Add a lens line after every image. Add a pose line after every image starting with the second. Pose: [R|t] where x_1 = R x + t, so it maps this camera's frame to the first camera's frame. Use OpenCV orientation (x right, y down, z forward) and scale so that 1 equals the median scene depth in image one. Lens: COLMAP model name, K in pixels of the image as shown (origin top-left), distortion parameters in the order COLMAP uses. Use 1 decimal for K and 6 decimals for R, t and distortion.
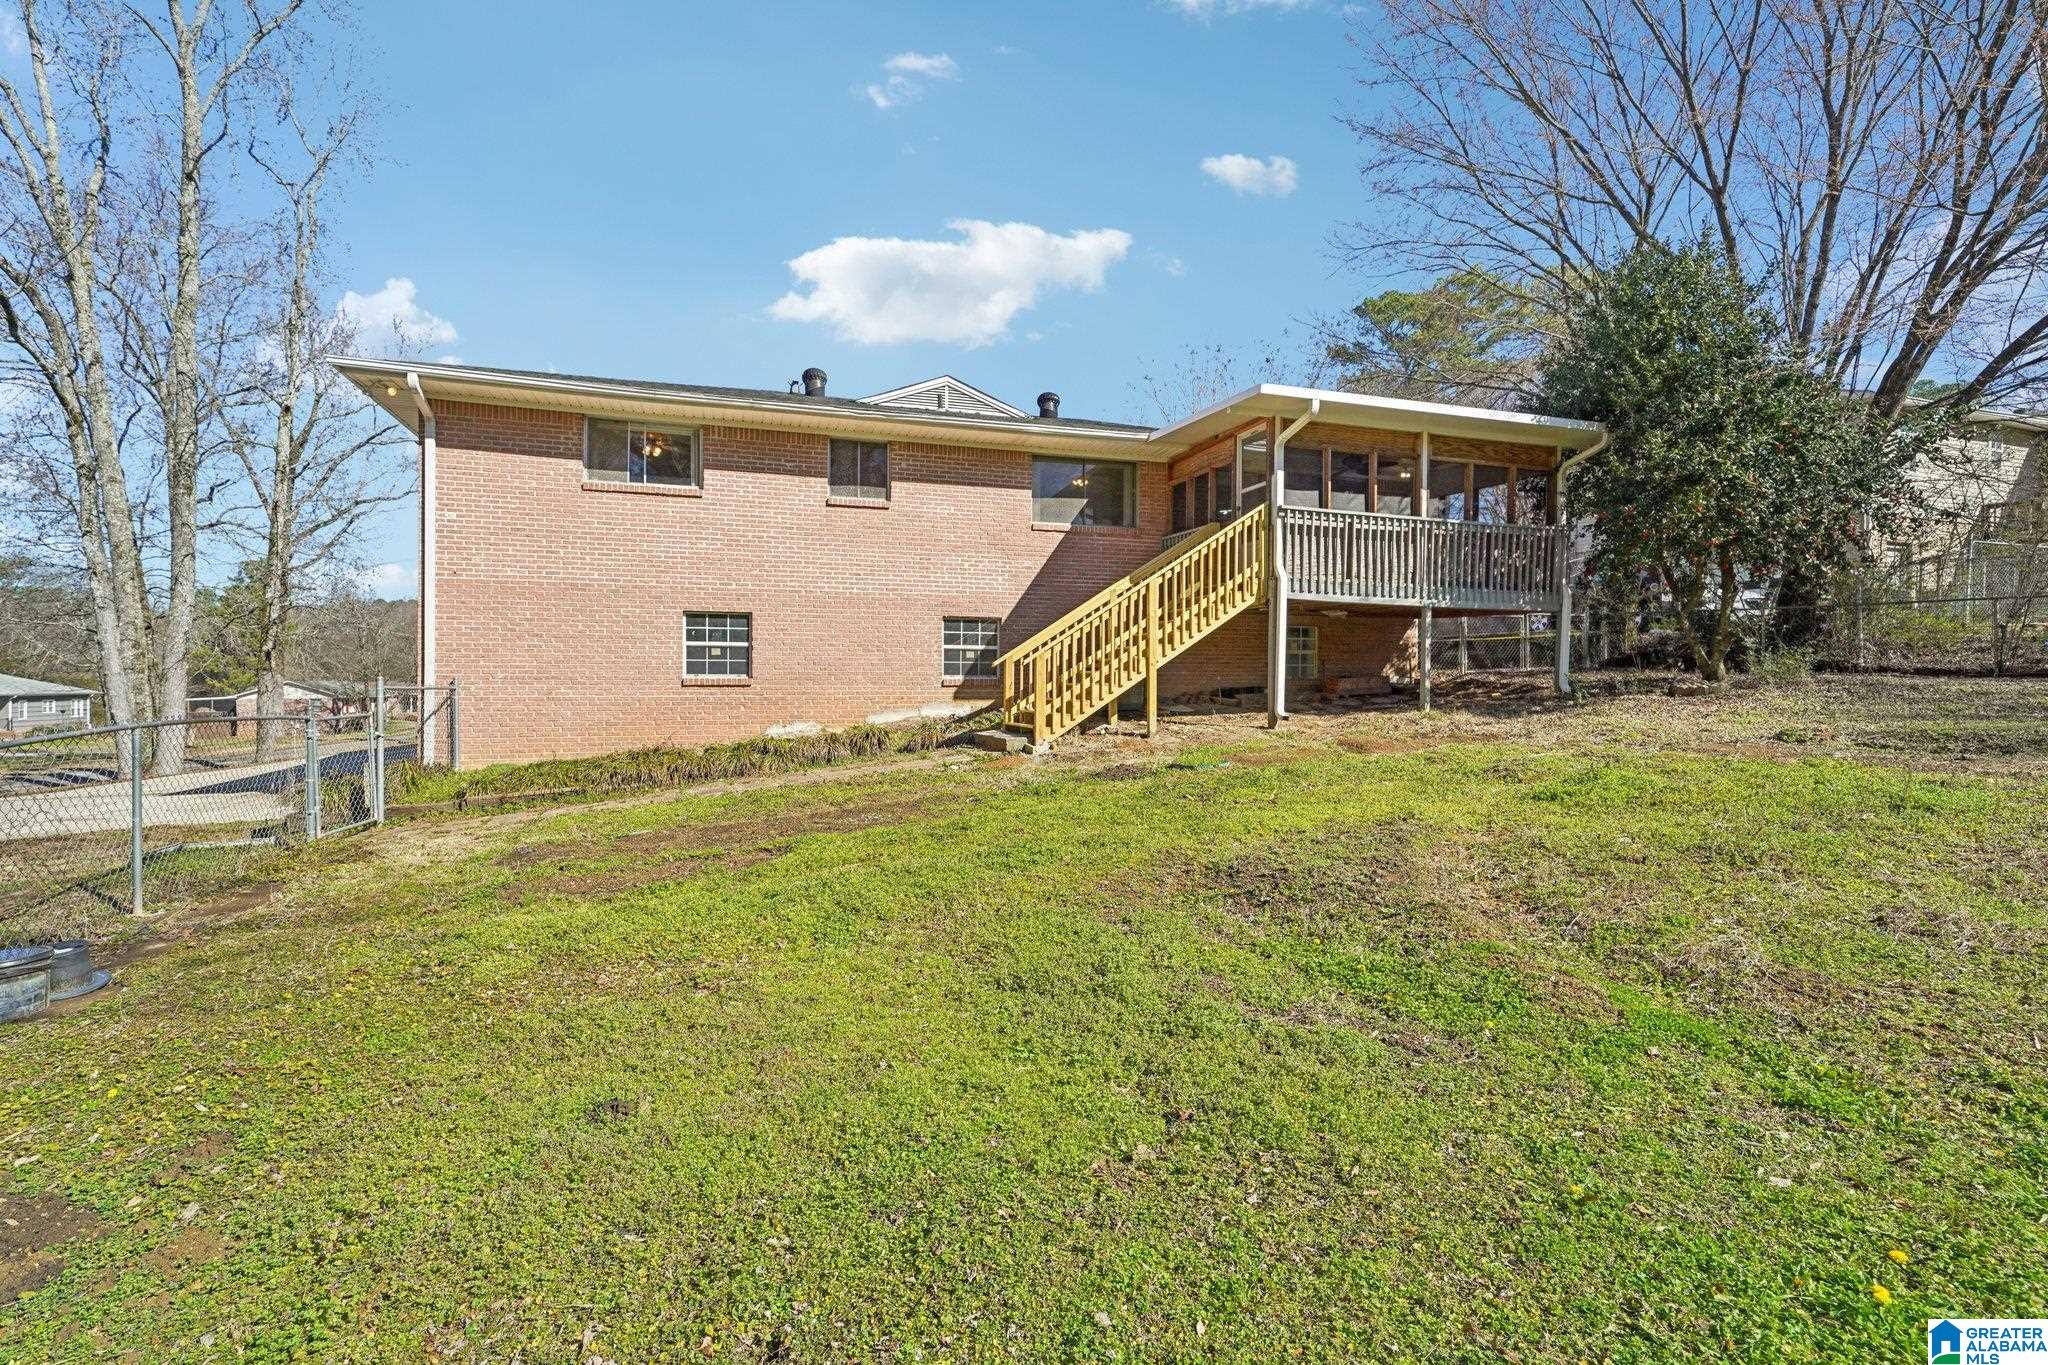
lens RADIAL K [[936.8, 0, 1024.2], [0, 936.8, 684.7], [0, 0, 1]] dist [0.009550, 0.000533]
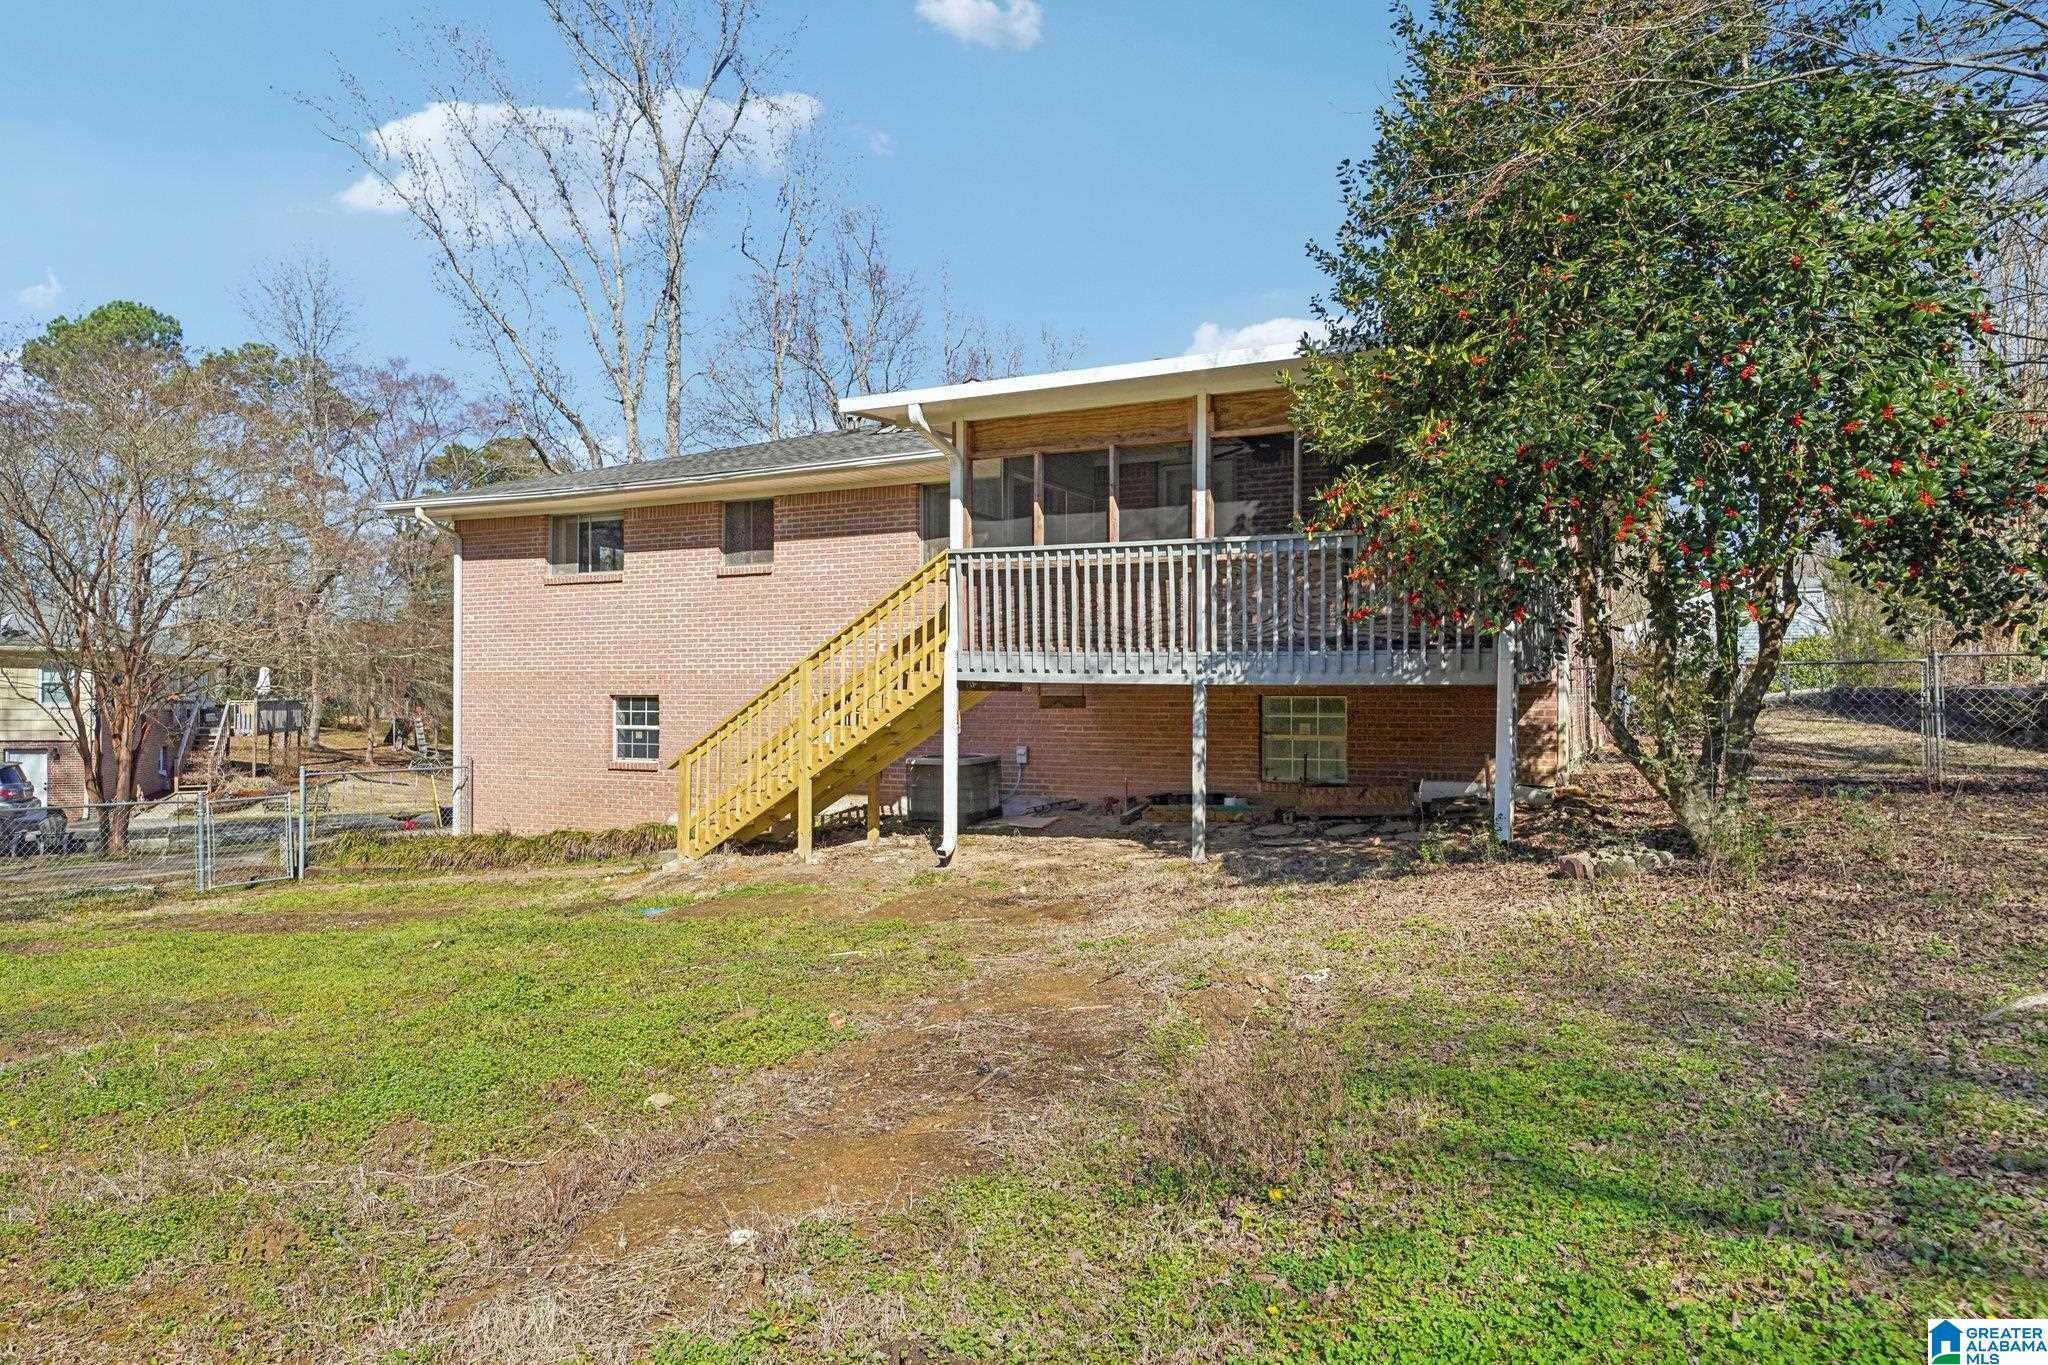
lens RADIAL K [[1304.9, 0, 1018.9], [0, 1304.9, 684.1], [0, 0, 1]] dist [0.027801, -0.000582]
pose [[0.693214, -0.008164, -0.720685, 0.946091], [-0.002350, 0.999905, -0.013588, -0.071649], [0.720728, 0.011113, 0.693129, 0.336621]]
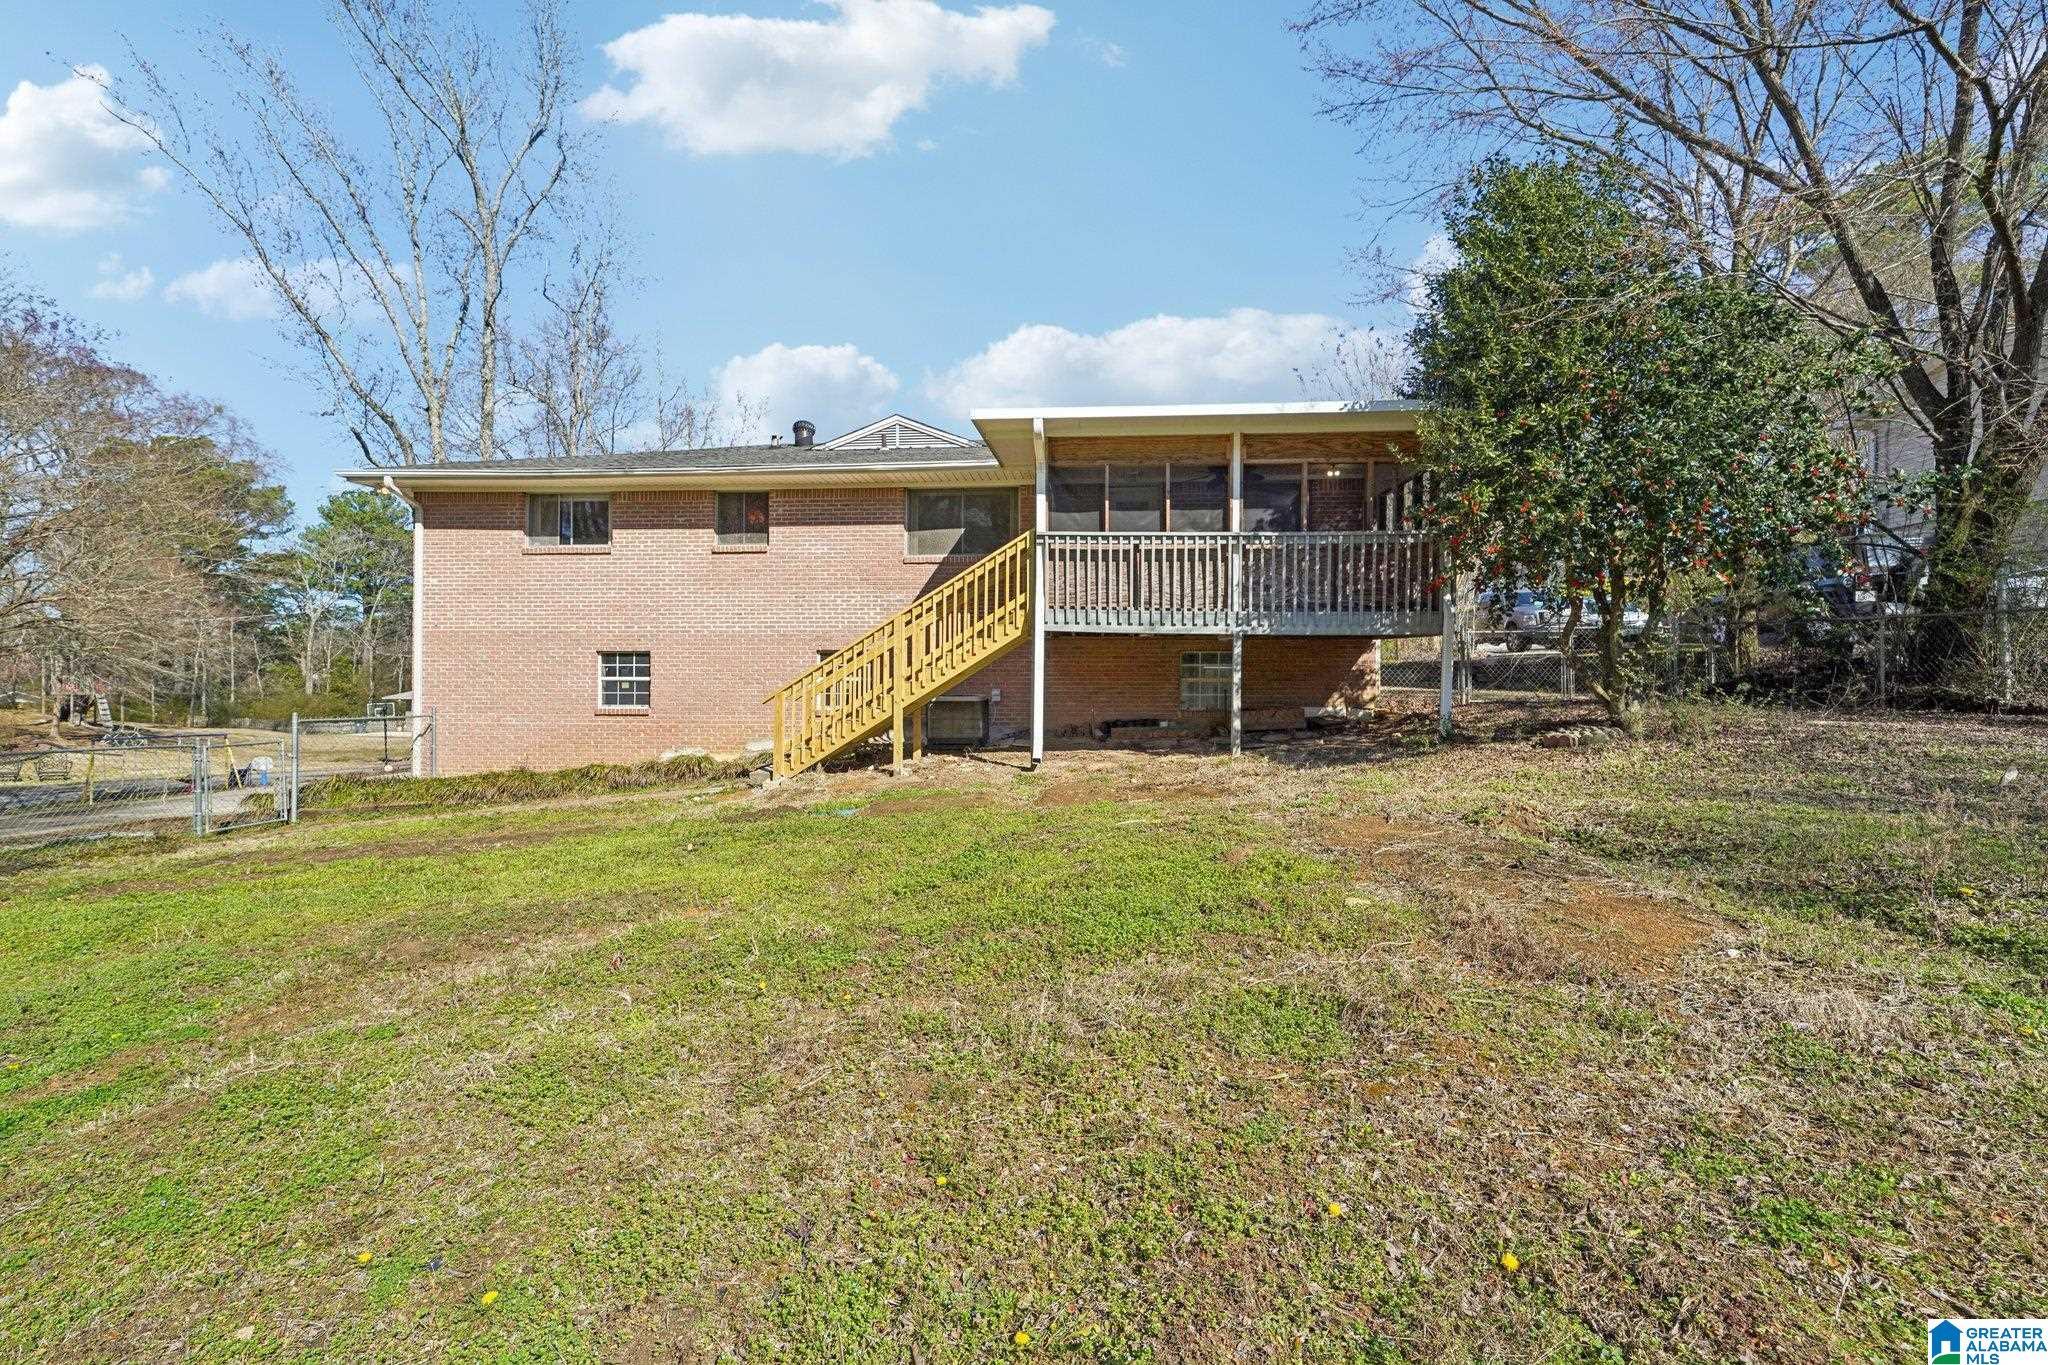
lens RADIAL K [[936.8, 0, 1025.5], [0, 936.8, 677.7], [0, 0, 1]] dist [0.009550, 0.000533]
pose [[0.918457, -0.002300, -0.395514, 0.588416], [-0.002312, 0.999935, -0.011183, -0.033140], [0.395514, 0.011185, 0.918392, 0.131116]]
